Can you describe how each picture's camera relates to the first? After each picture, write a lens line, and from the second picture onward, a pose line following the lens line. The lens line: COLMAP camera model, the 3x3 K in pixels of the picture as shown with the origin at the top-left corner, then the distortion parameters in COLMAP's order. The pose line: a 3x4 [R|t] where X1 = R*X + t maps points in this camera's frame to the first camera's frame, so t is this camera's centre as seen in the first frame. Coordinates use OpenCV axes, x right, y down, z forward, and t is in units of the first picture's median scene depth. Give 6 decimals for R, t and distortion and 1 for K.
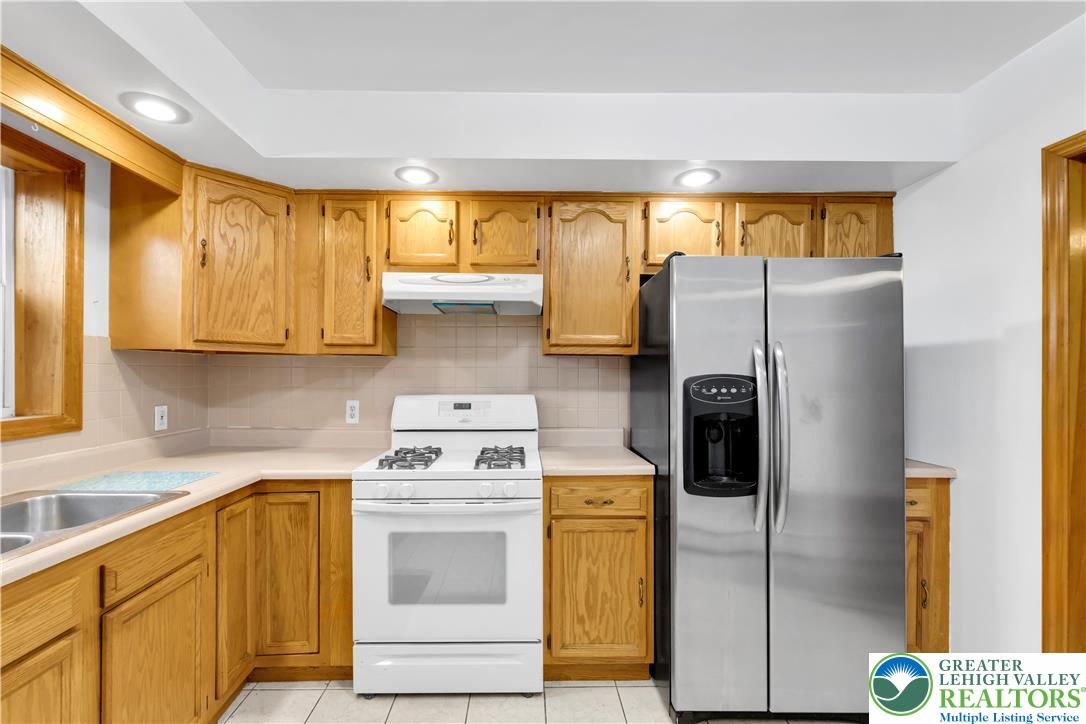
lens RADIAL K [[473.8, 0, 539.3], [0, 473.8, 361.7], [0, 0, 1]] dist [-0.000499, -0.000017]
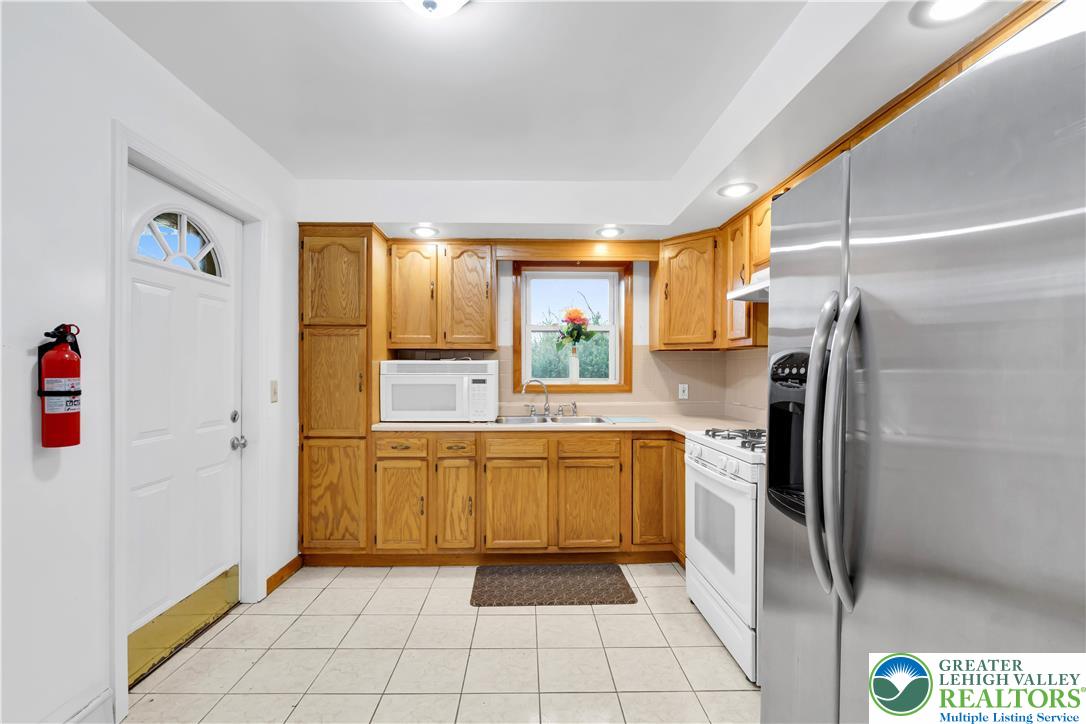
lens RADIAL K [[473.8, 0, 539.3], [0, 473.8, 361.7], [0, 0, 1]] dist [-0.000499, -0.000017]
pose [[0.006626, -0.023942, -0.999691, 0.893916], [0.017175, 0.999569, -0.023825, 0.047558], [0.999831, -0.017012, 0.007034, 0.509837]]
